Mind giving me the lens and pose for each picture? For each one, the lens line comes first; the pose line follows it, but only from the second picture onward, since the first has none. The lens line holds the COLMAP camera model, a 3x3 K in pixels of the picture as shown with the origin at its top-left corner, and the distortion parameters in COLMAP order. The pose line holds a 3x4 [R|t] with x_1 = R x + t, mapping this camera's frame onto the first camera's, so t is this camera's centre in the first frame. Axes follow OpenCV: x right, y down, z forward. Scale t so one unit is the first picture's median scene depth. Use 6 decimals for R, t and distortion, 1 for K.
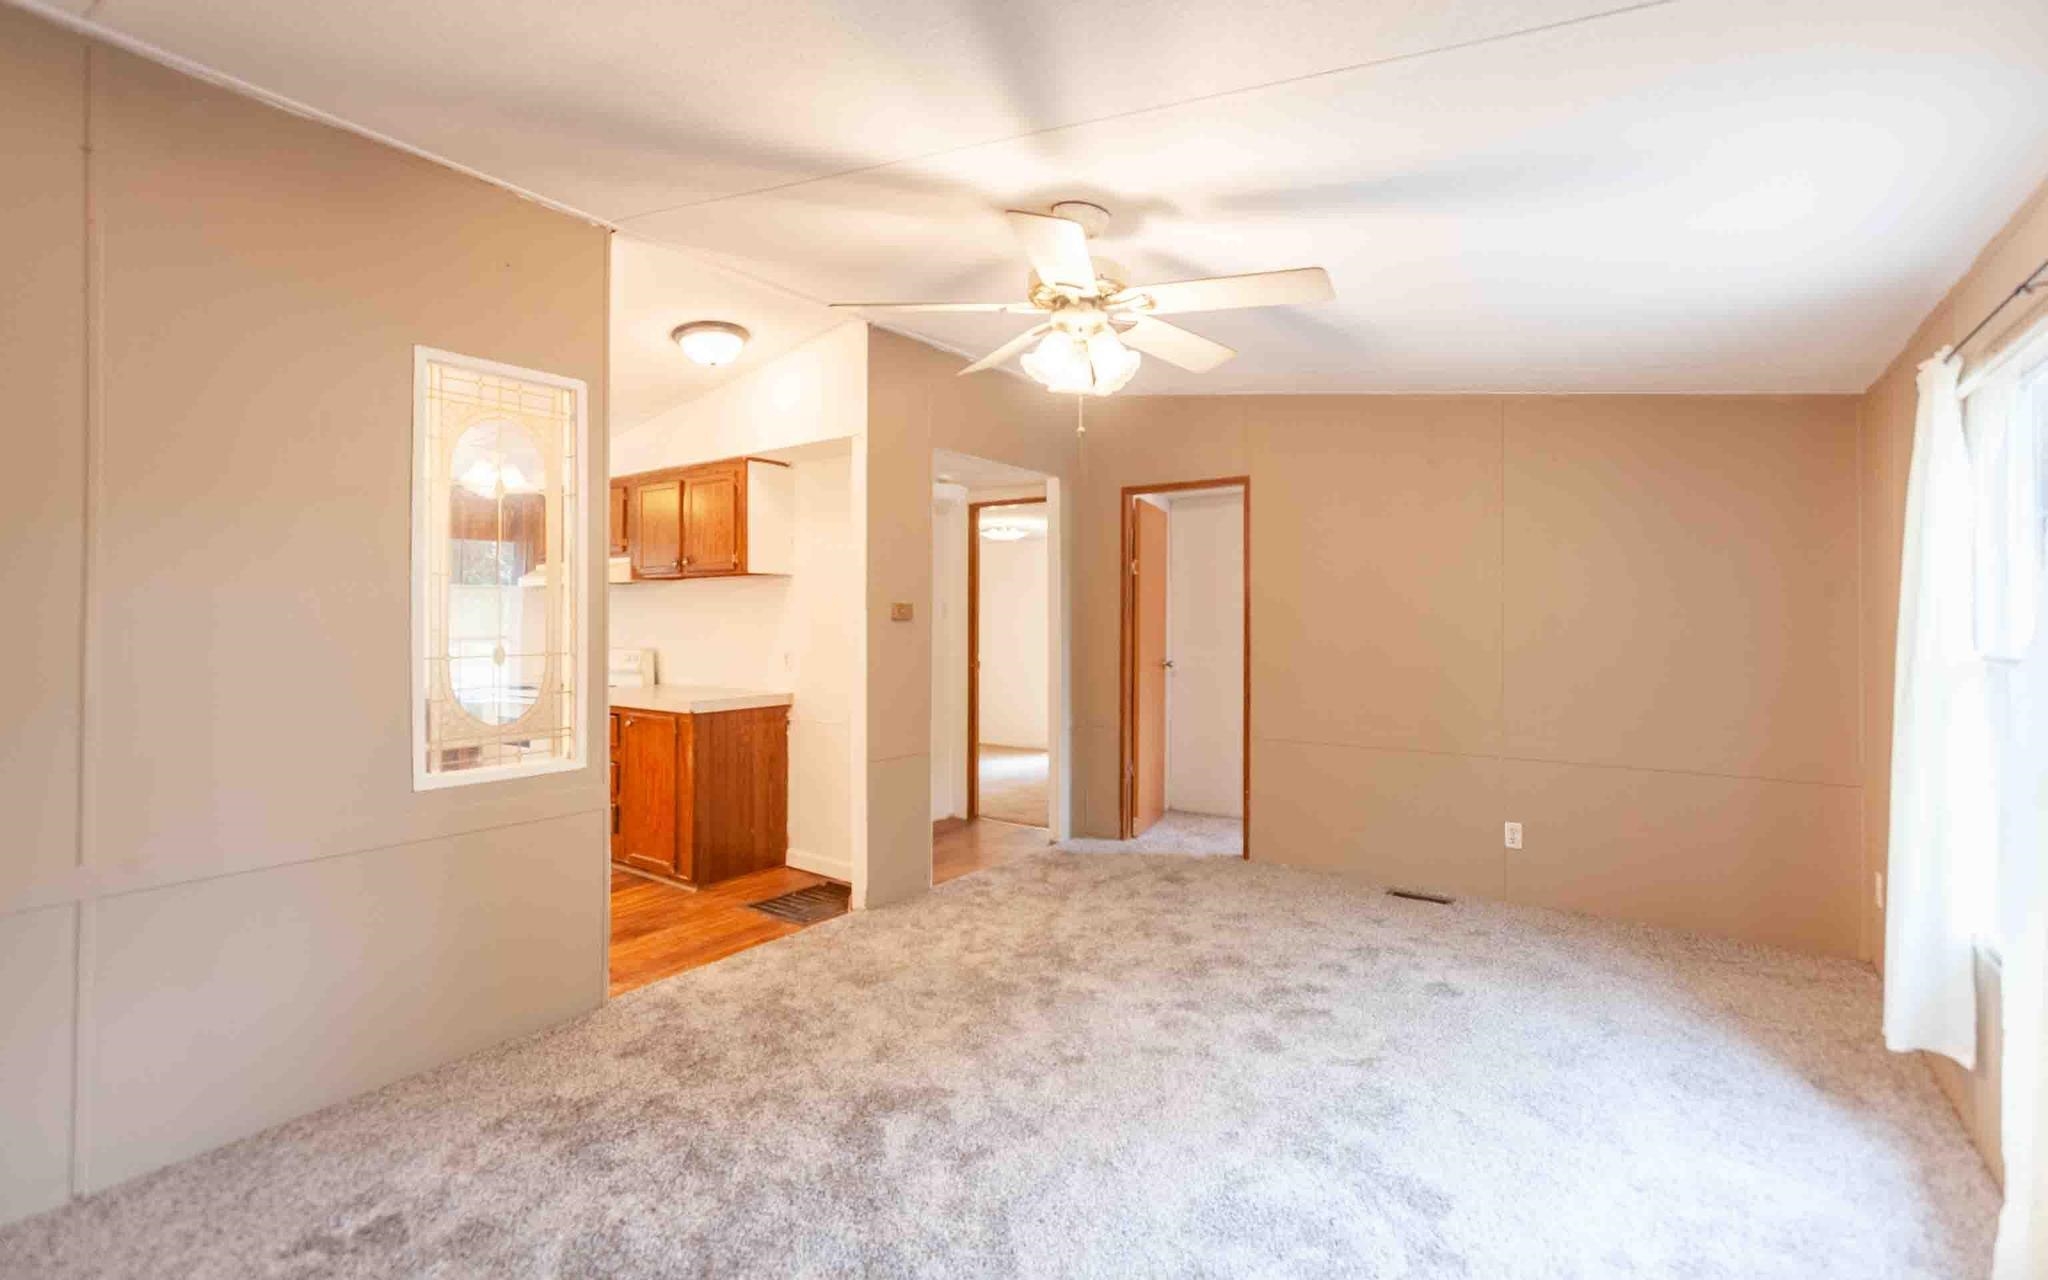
lens RADIAL K [[913.5, 0, 1026.8], [0, 913.5, 613.8], [0, 0, 1]] dist [-0.015841, 0.016989]
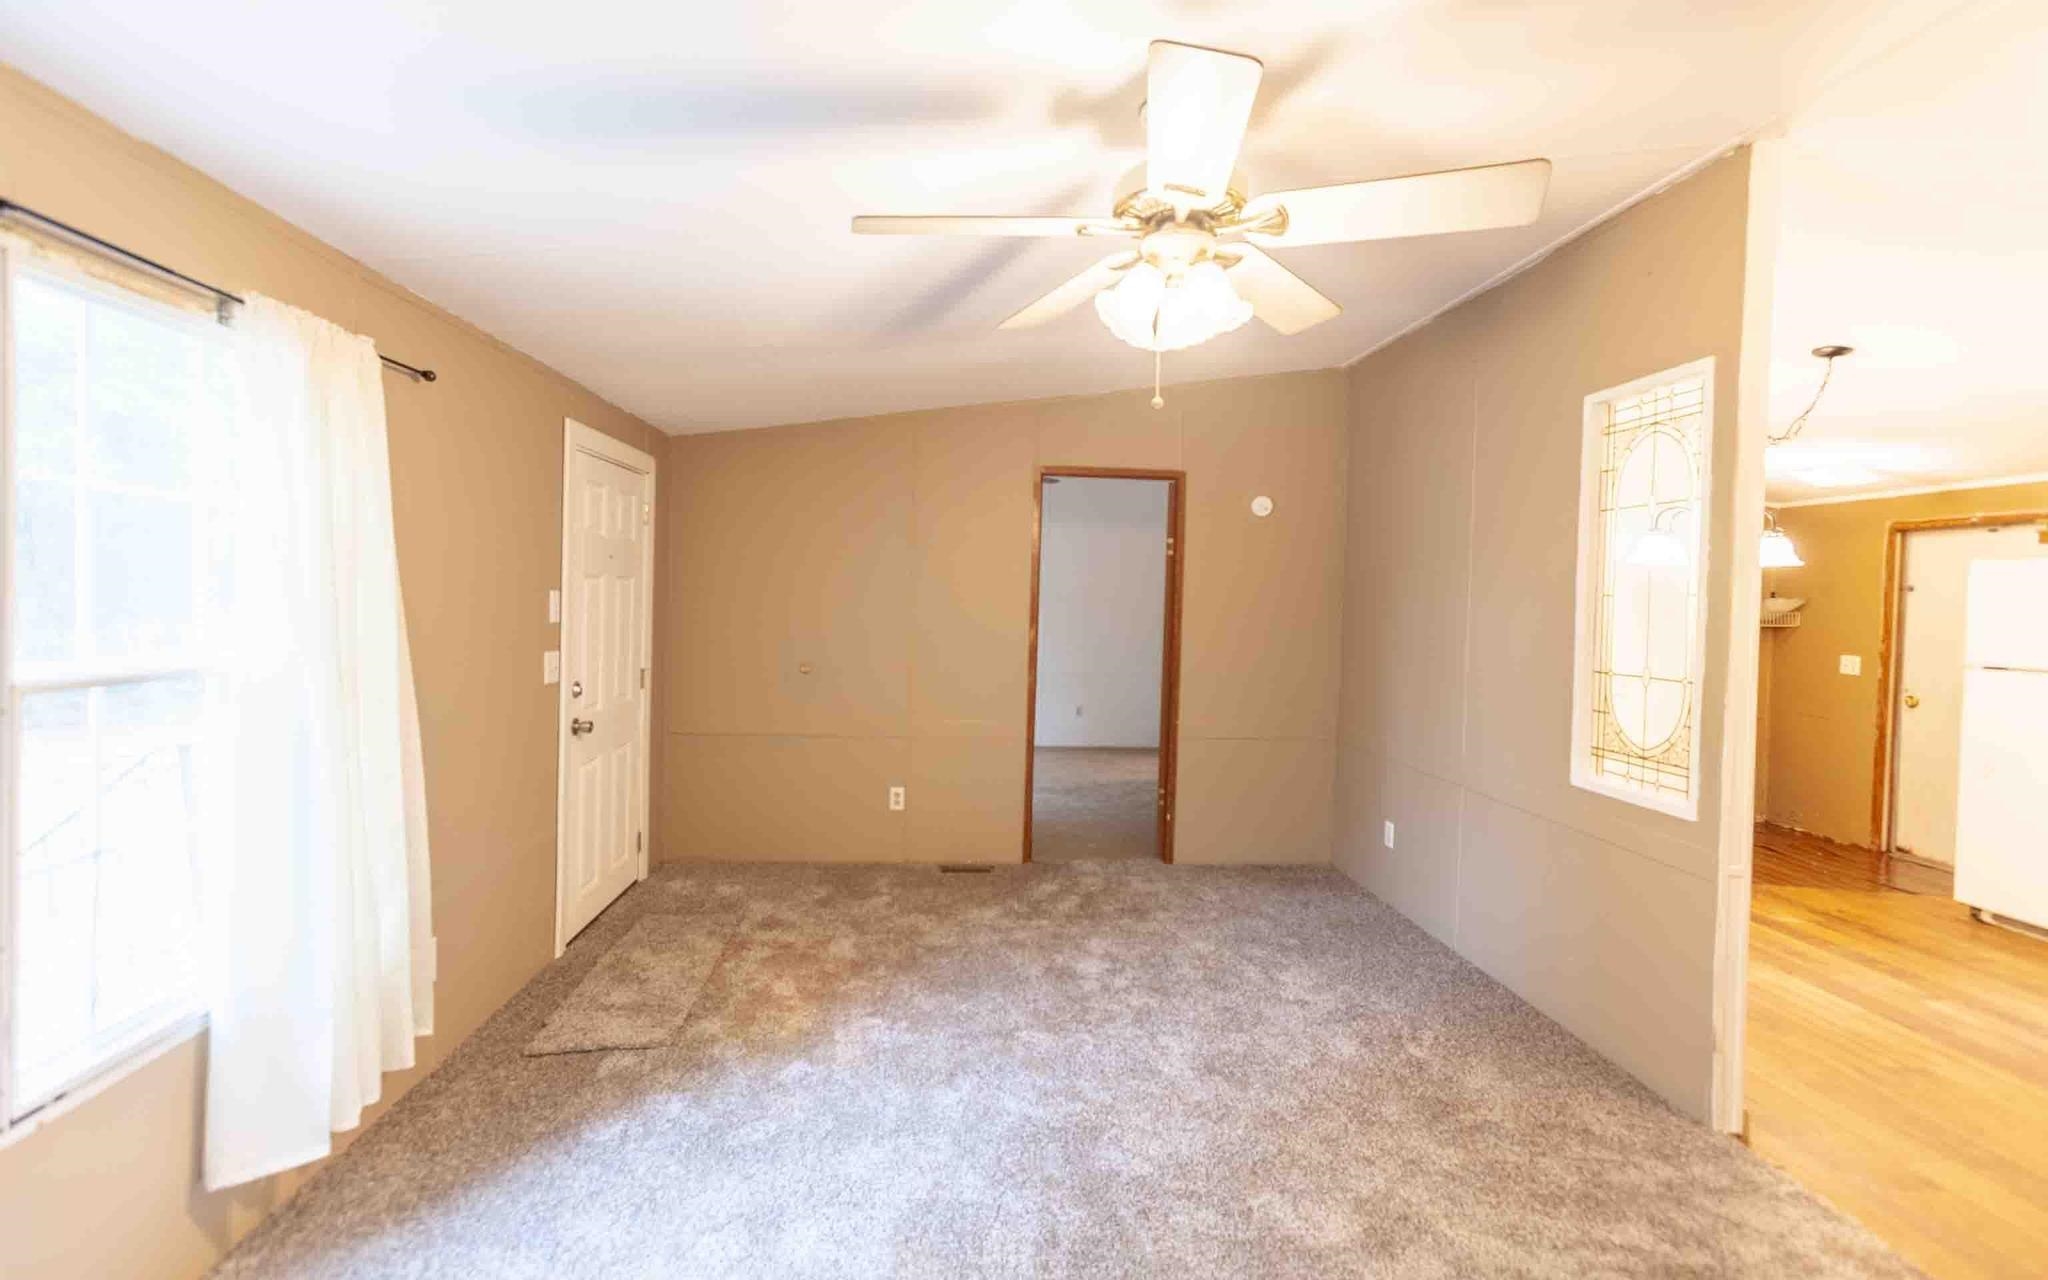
lens RADIAL K [[913.5, 0, 1026.8], [0, 913.5, 613.8], [0, 0, 1]] dist [-0.015841, 0.016989]
pose [[-0.767557, -0.006322, -0.640950, 0.520859], [-0.019029, 0.999735, 0.012928, -0.019657], [0.640699, 0.022120, -0.767474, 1.238091]]
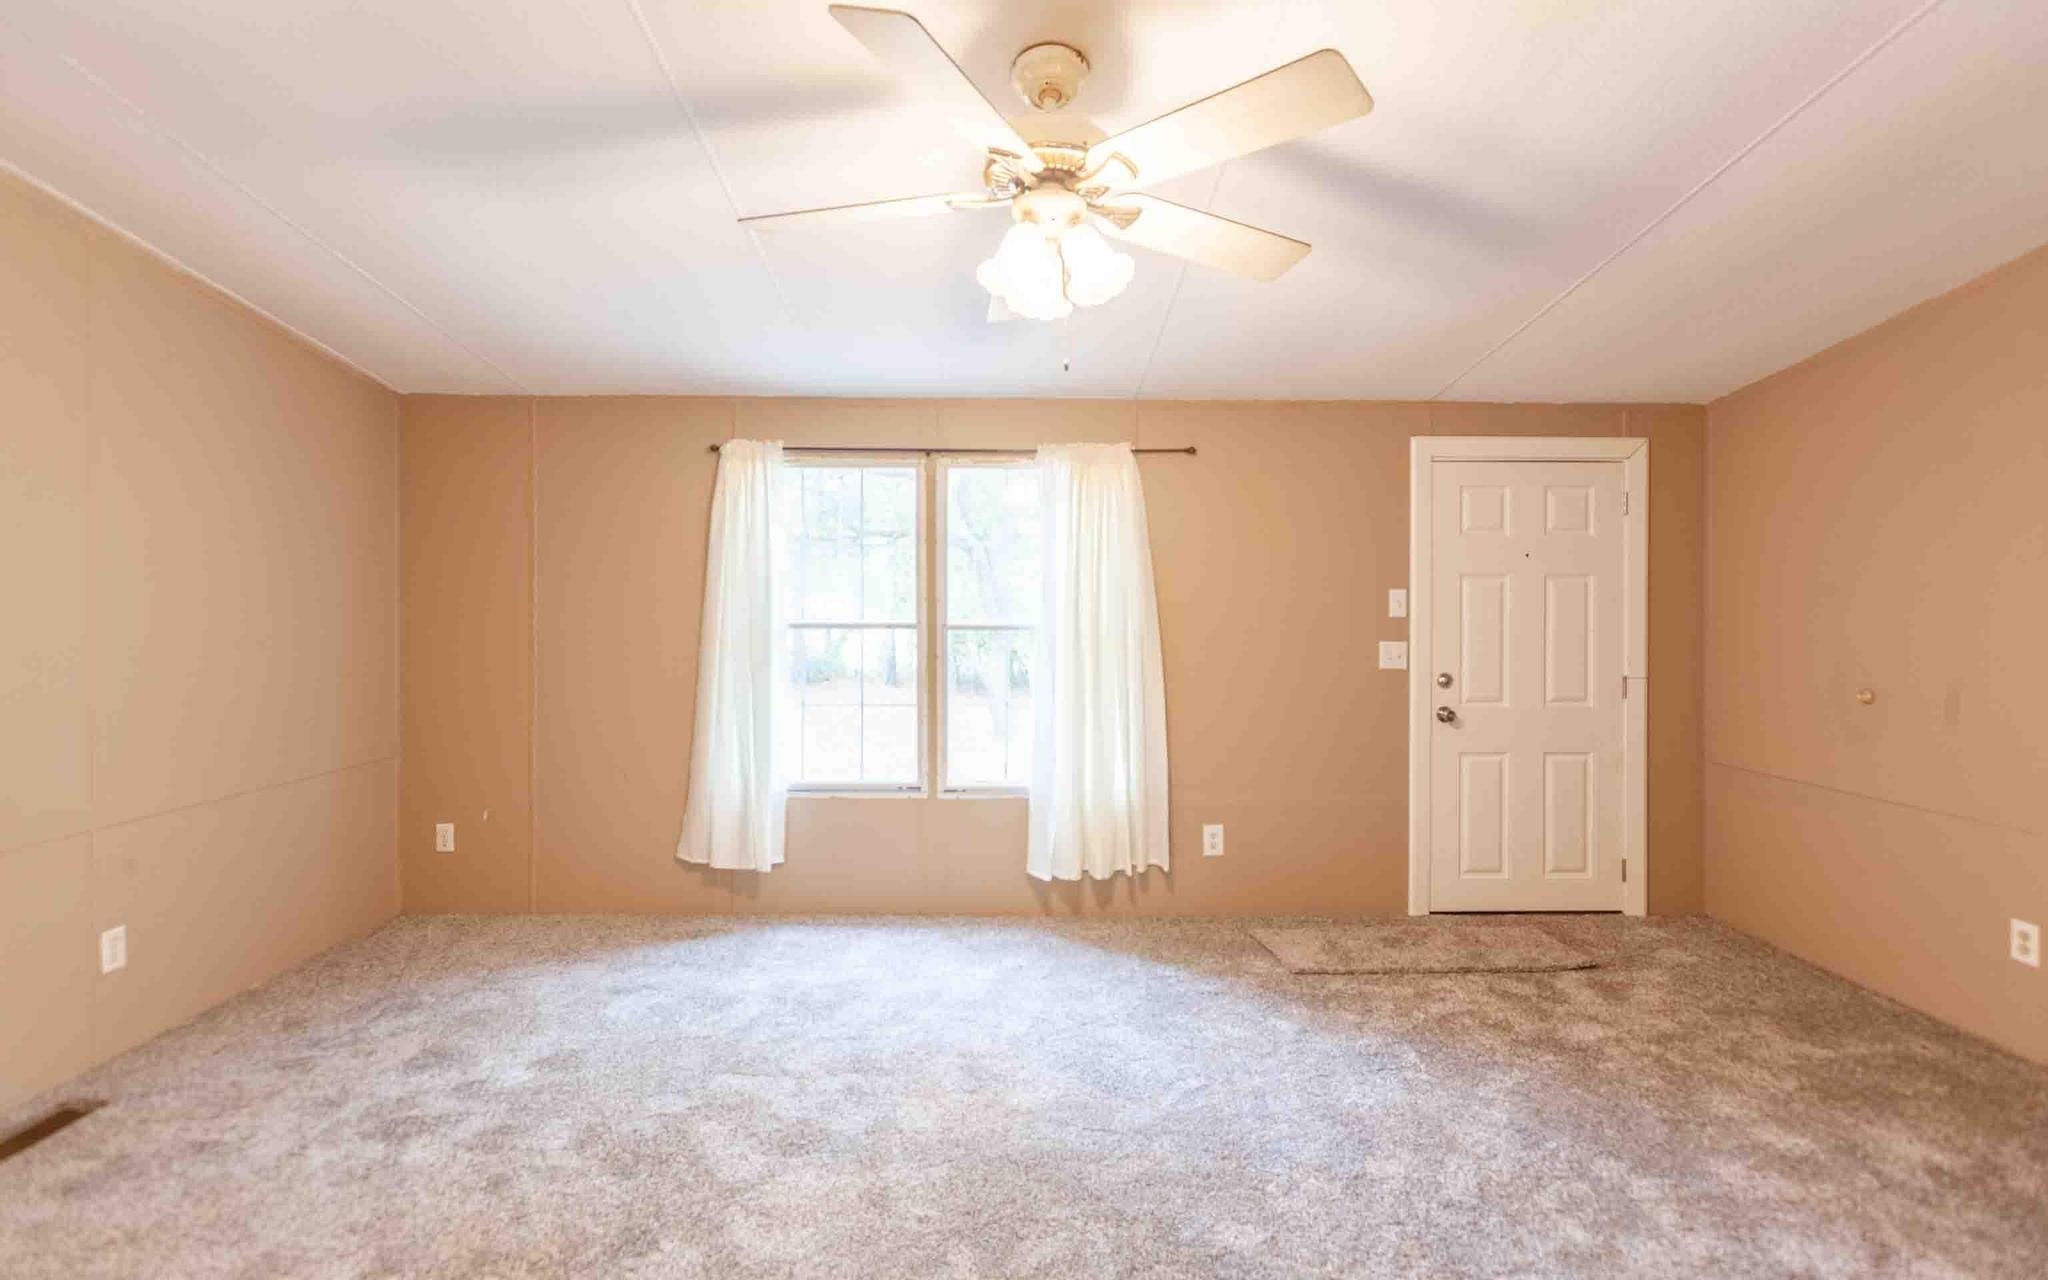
lens RADIAL K [[913.5, 0, 1026.8], [0, 913.5, 613.8], [0, 0, 1]] dist [-0.015841, 0.016989]
pose [[-0.599887, -0.010475, 0.800016, -0.449385], [-0.010106, 0.999934, 0.005514, 0.009879], [-0.800021, -0.004778, -0.599953, 1.203514]]
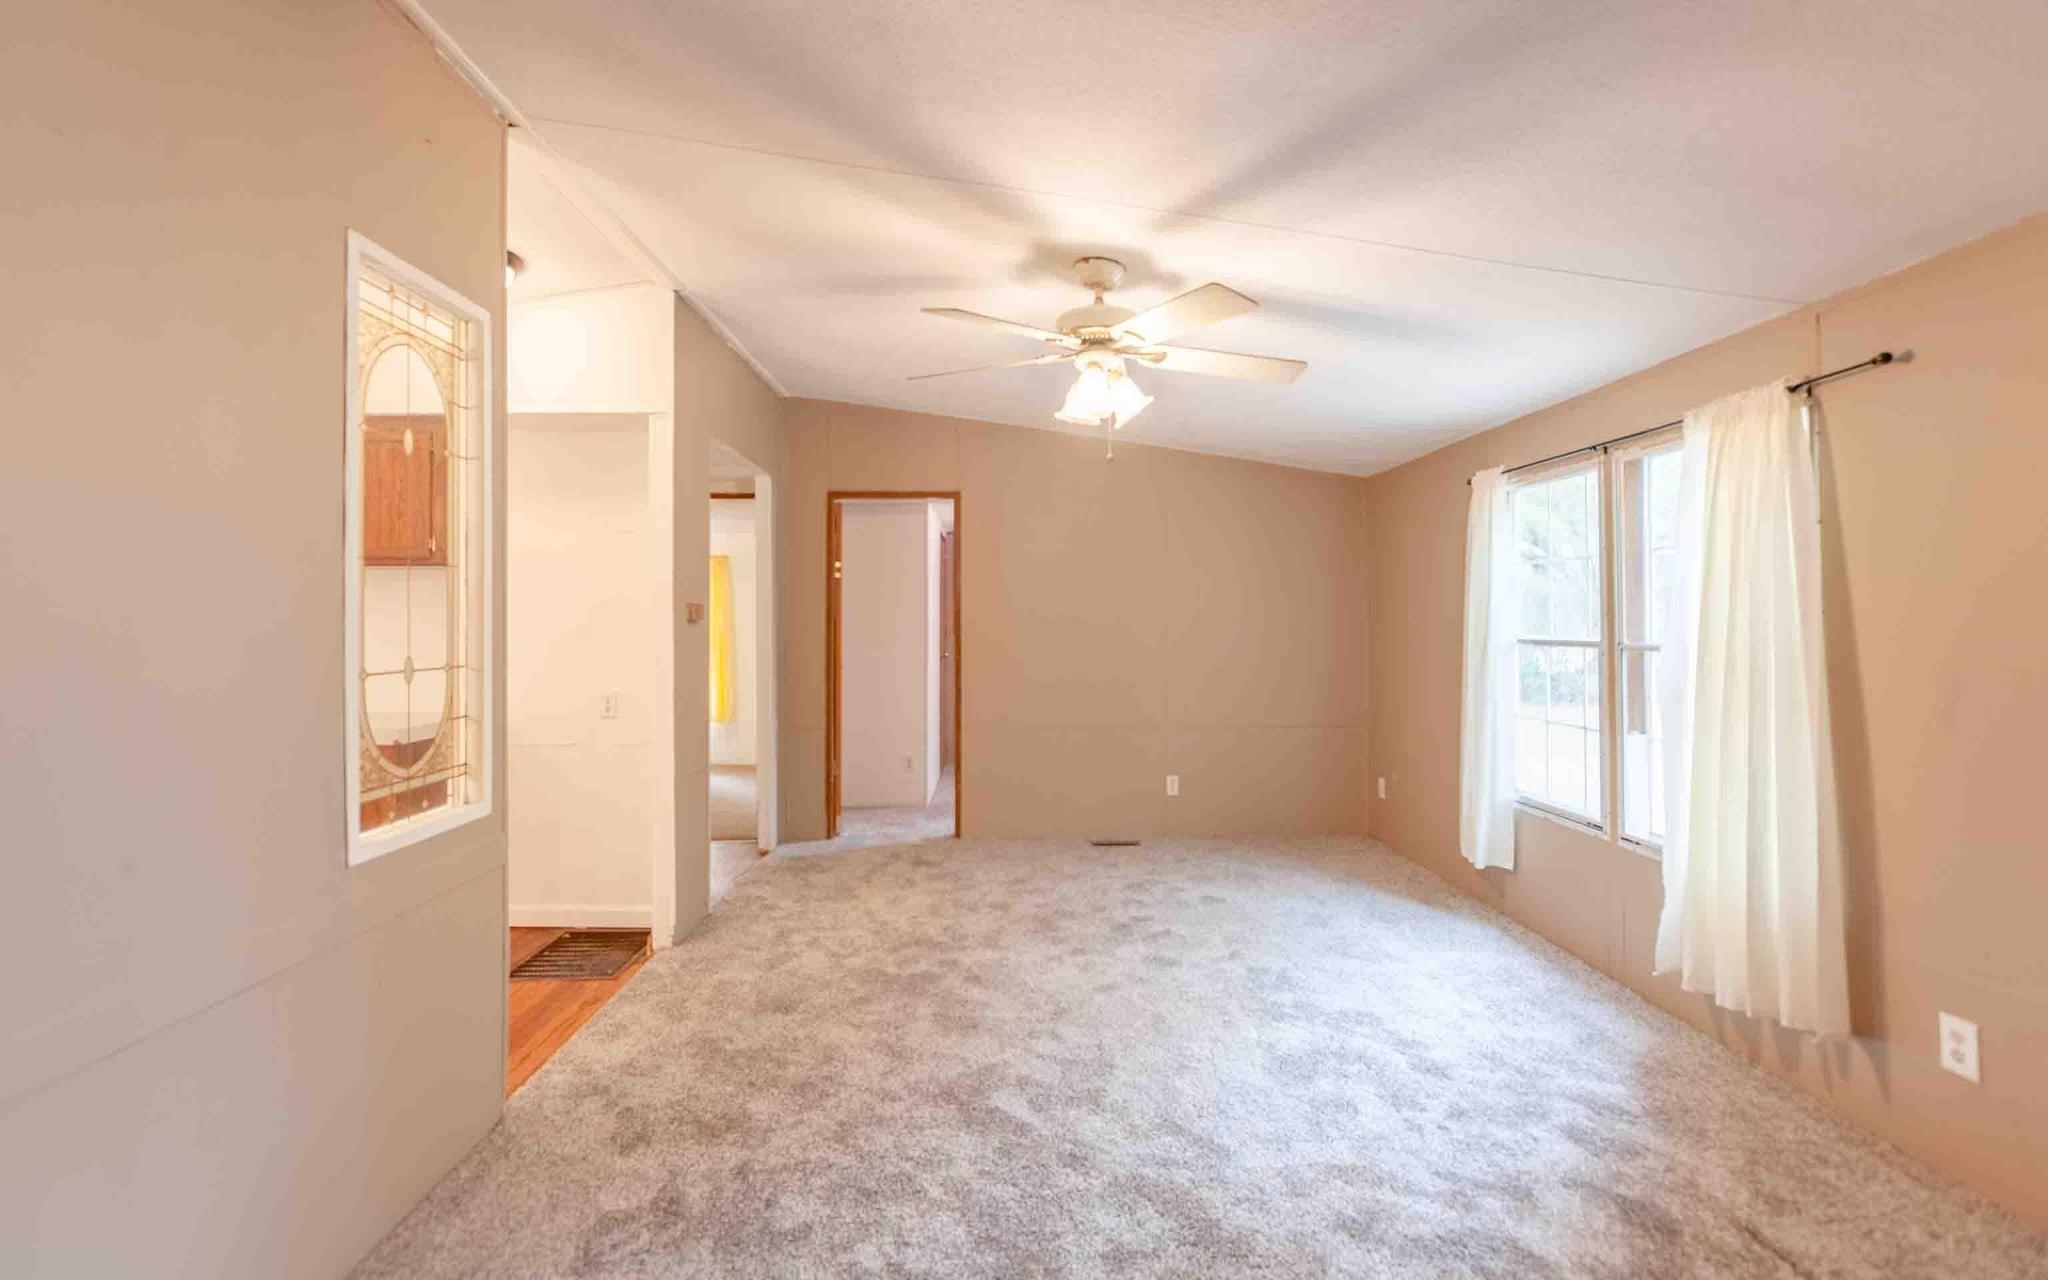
lens RADIAL K [[913.5, 0, 1026.8], [0, 913.5, 613.8], [0, 0, 1]] dist [-0.015841, 0.016989]
pose [[0.798344, 0.002802, 0.602195, -0.583879], [-0.001216, 0.999995, -0.003041, 0.001772], [-0.602201, 0.001696, 0.798343, 0.110482]]
